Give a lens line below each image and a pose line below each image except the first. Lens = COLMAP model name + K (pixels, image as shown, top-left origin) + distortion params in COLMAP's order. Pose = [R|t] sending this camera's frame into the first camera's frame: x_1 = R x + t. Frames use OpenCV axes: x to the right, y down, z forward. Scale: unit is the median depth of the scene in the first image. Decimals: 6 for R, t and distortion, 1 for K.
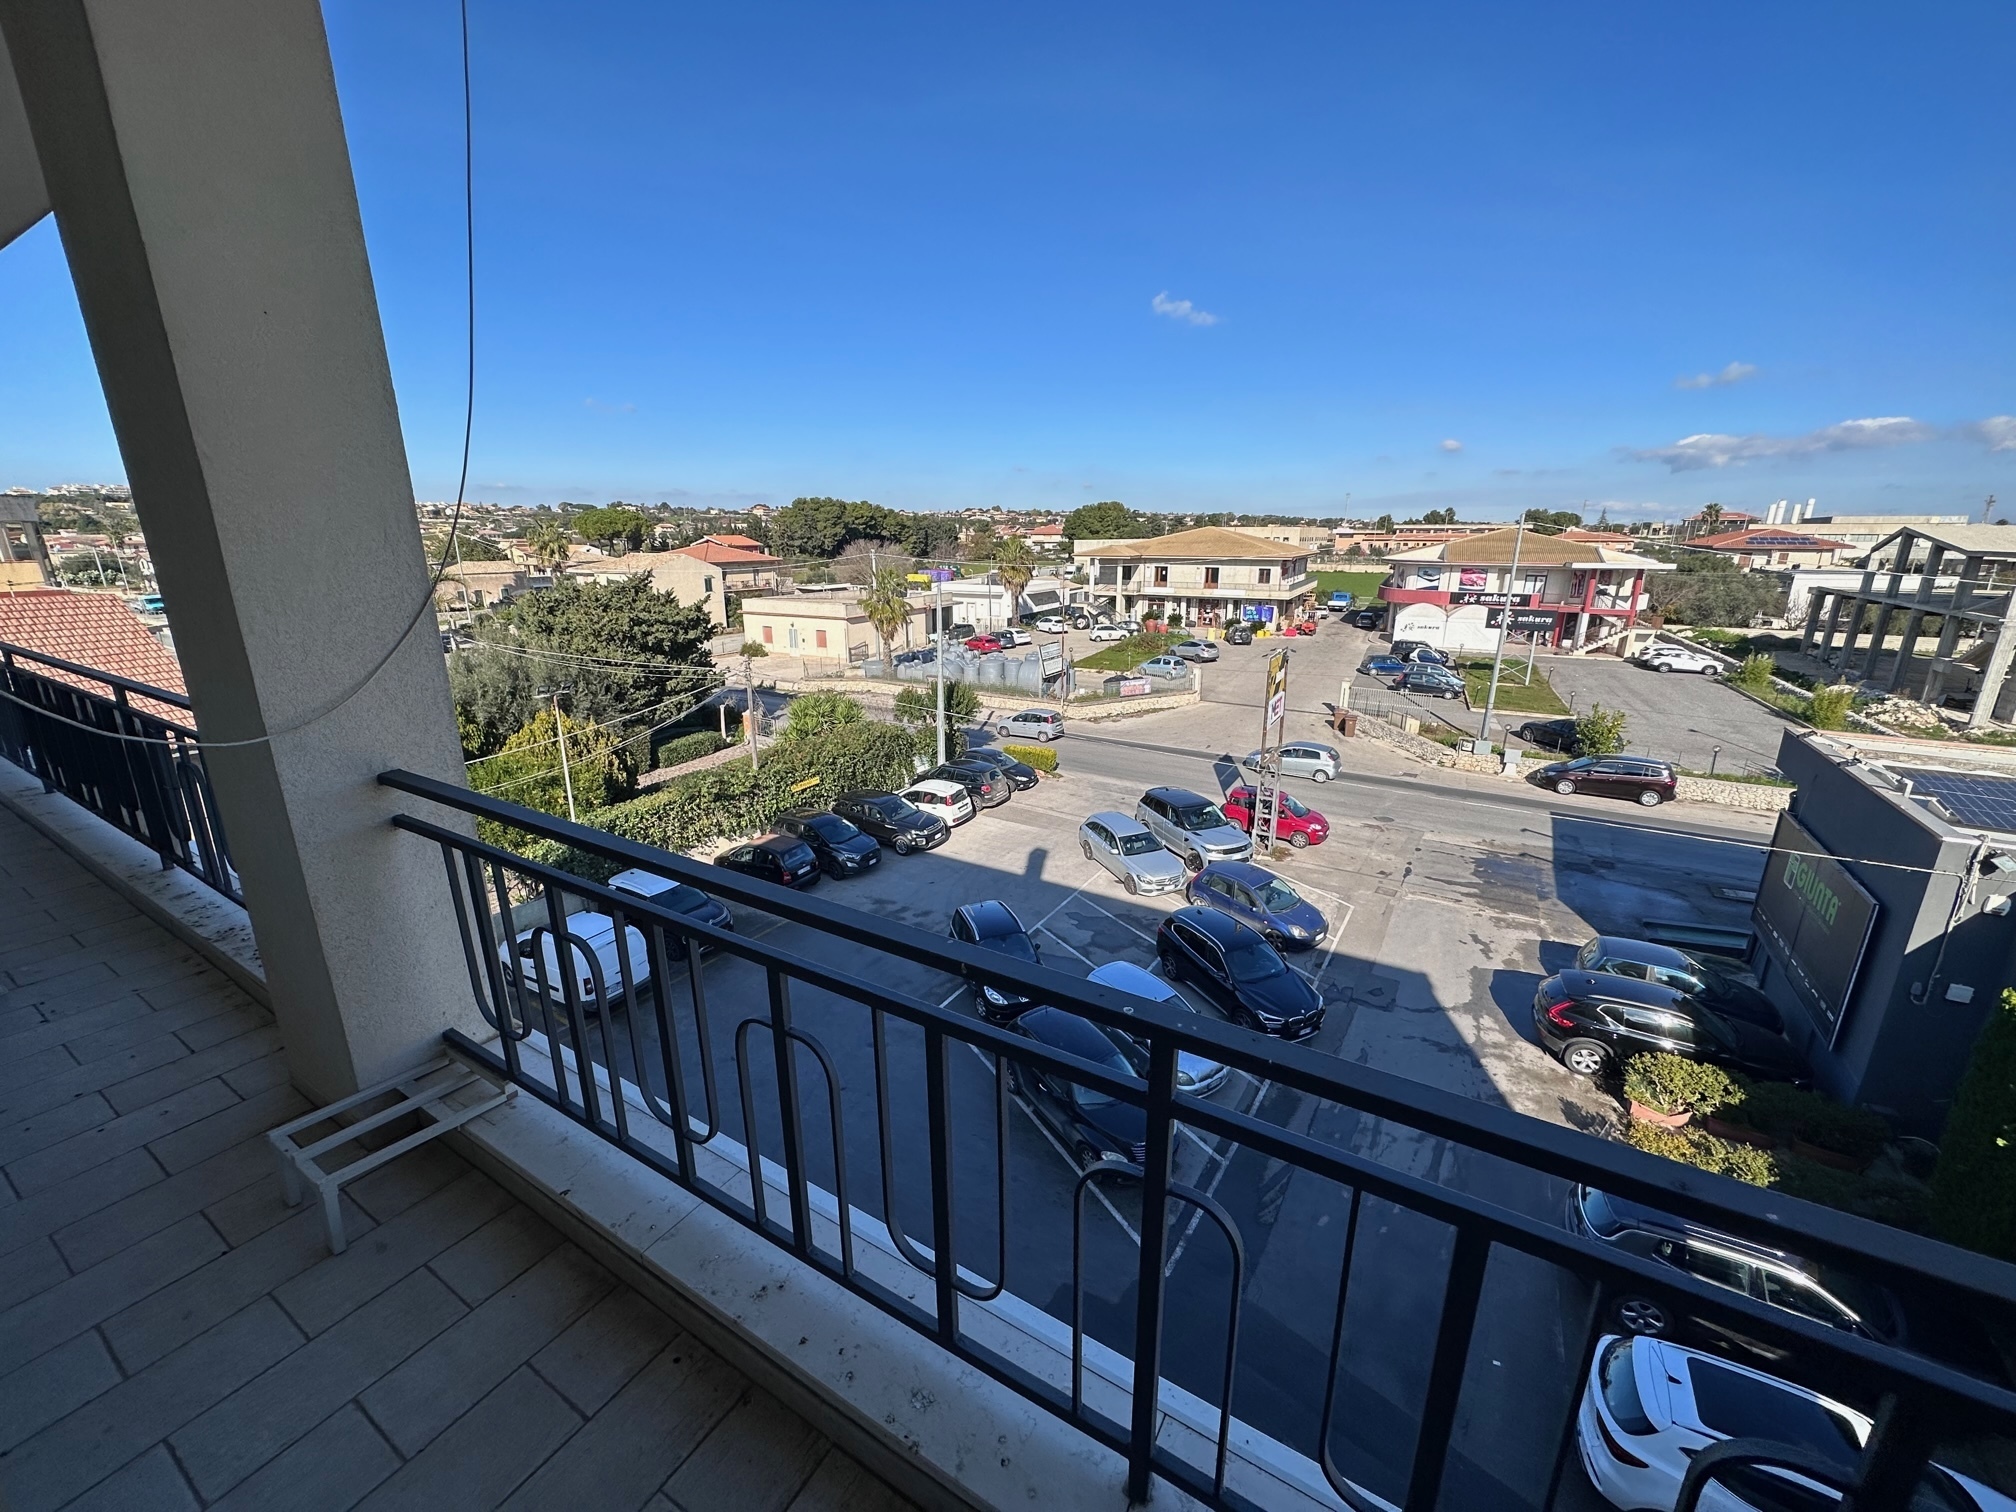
lens RADIAL K [[799.1, 0, 1009.4], [0, 799.1, 757.2], [0, 0, 1]] dist [-0.003672, 0.000661]
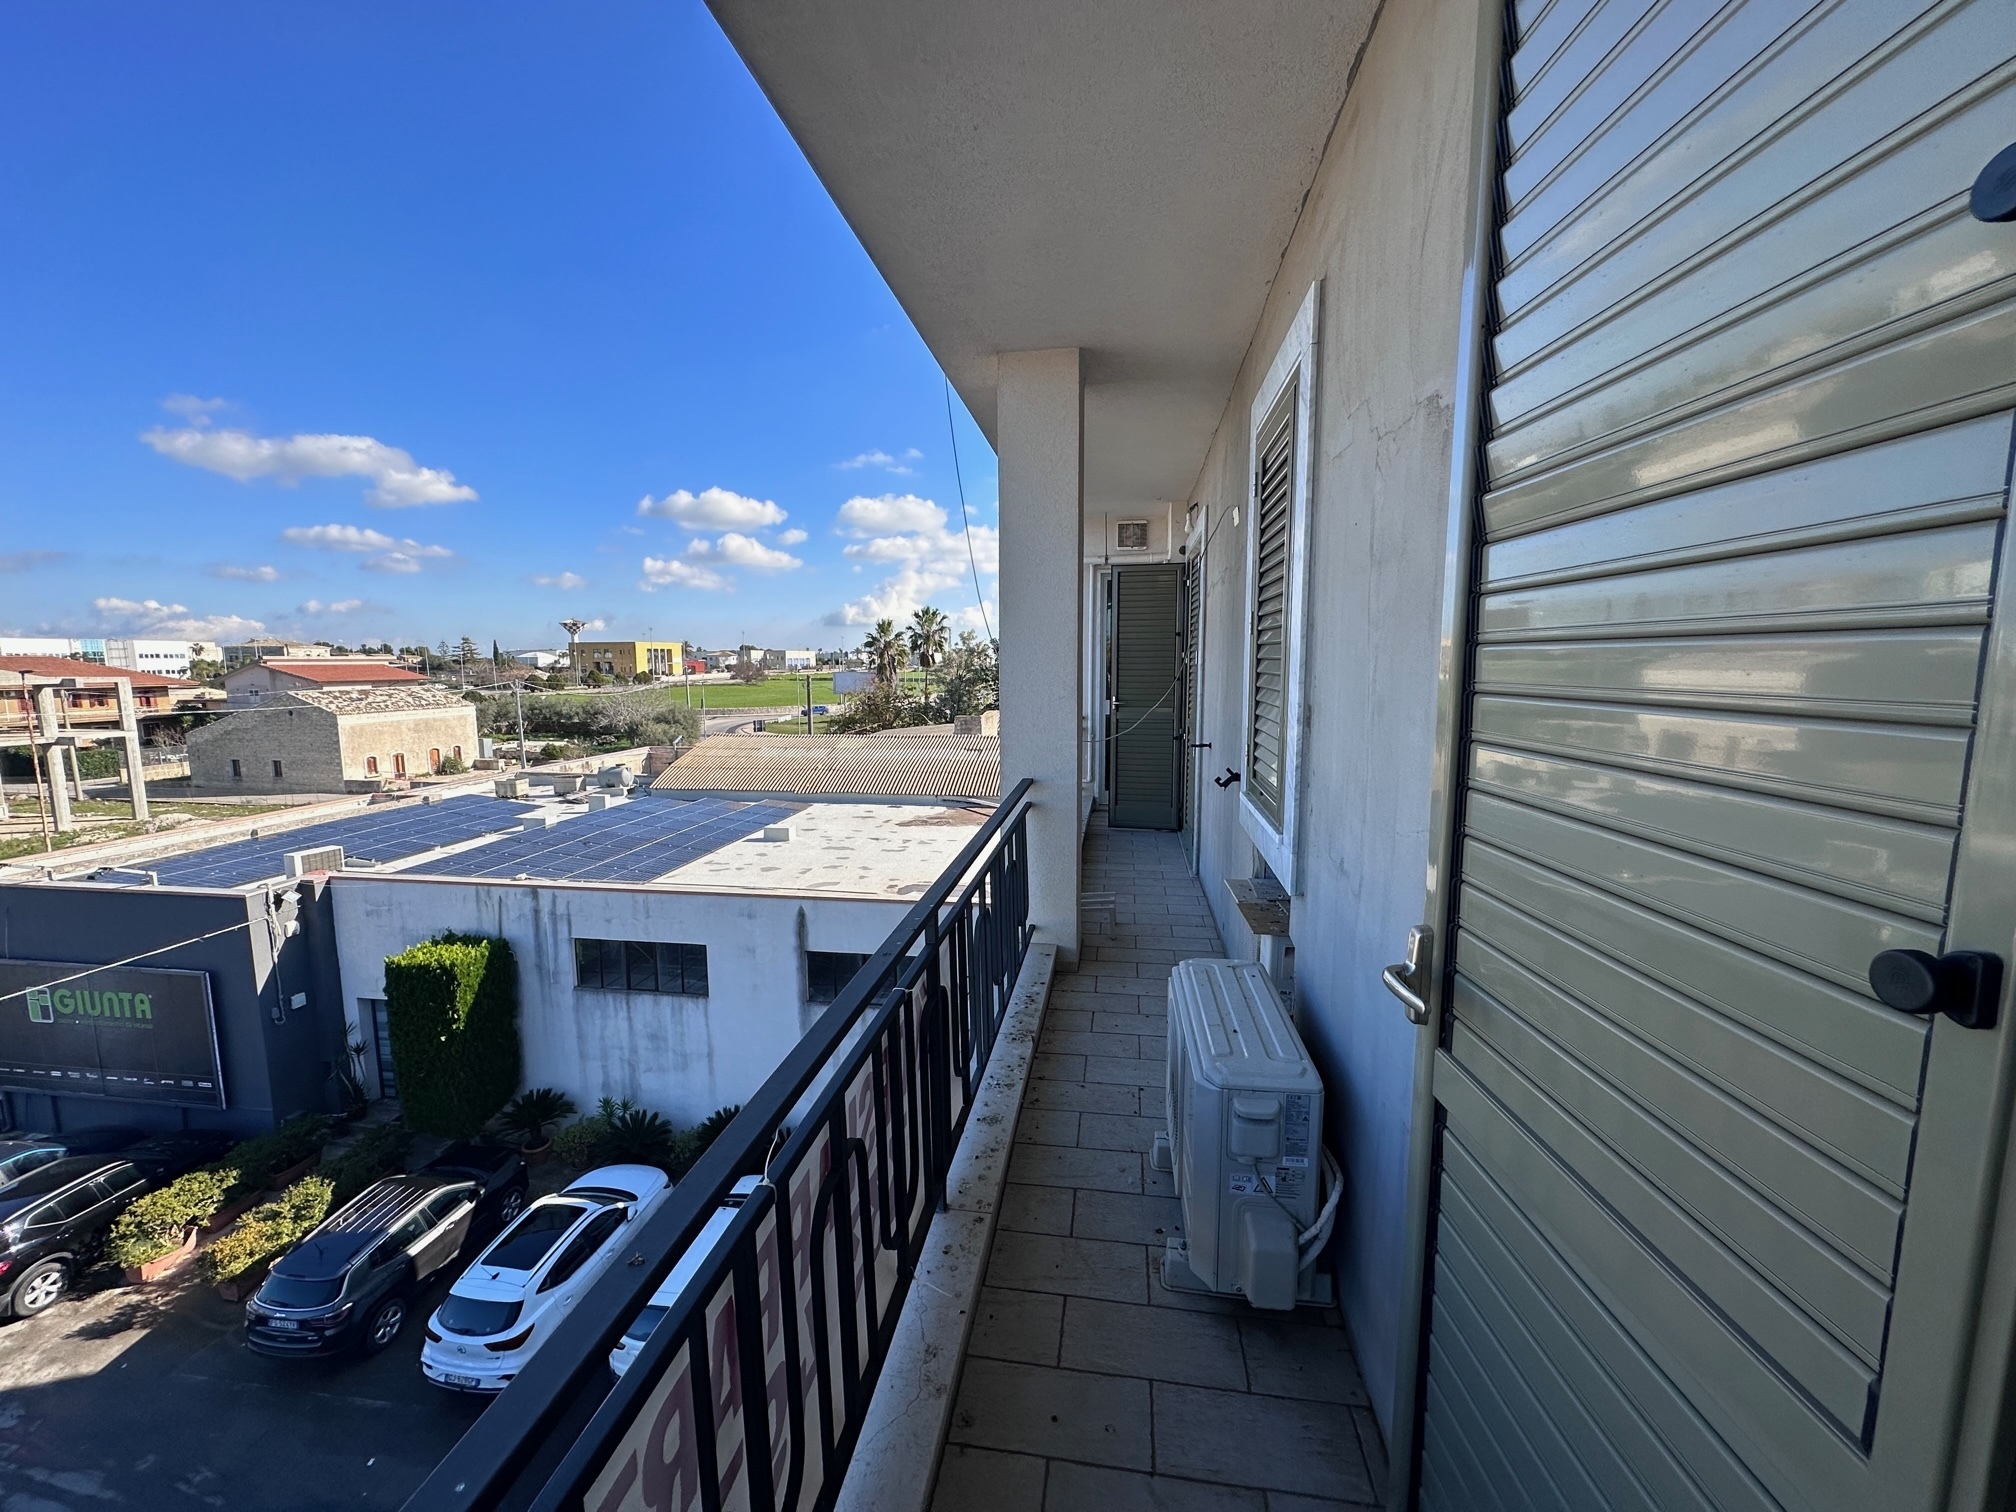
lens RADIAL K [[799.1, 0, 1009.4], [0, 799.1, 757.2], [0, 0, 1]] dist [-0.003672, 0.000661]
pose [[-0.391566, -0.111046, 0.913425, -0.160950], [0.251062, 0.942132, 0.222161, -0.030442], [-0.885237, 0.316317, -0.341027, 0.106742]]
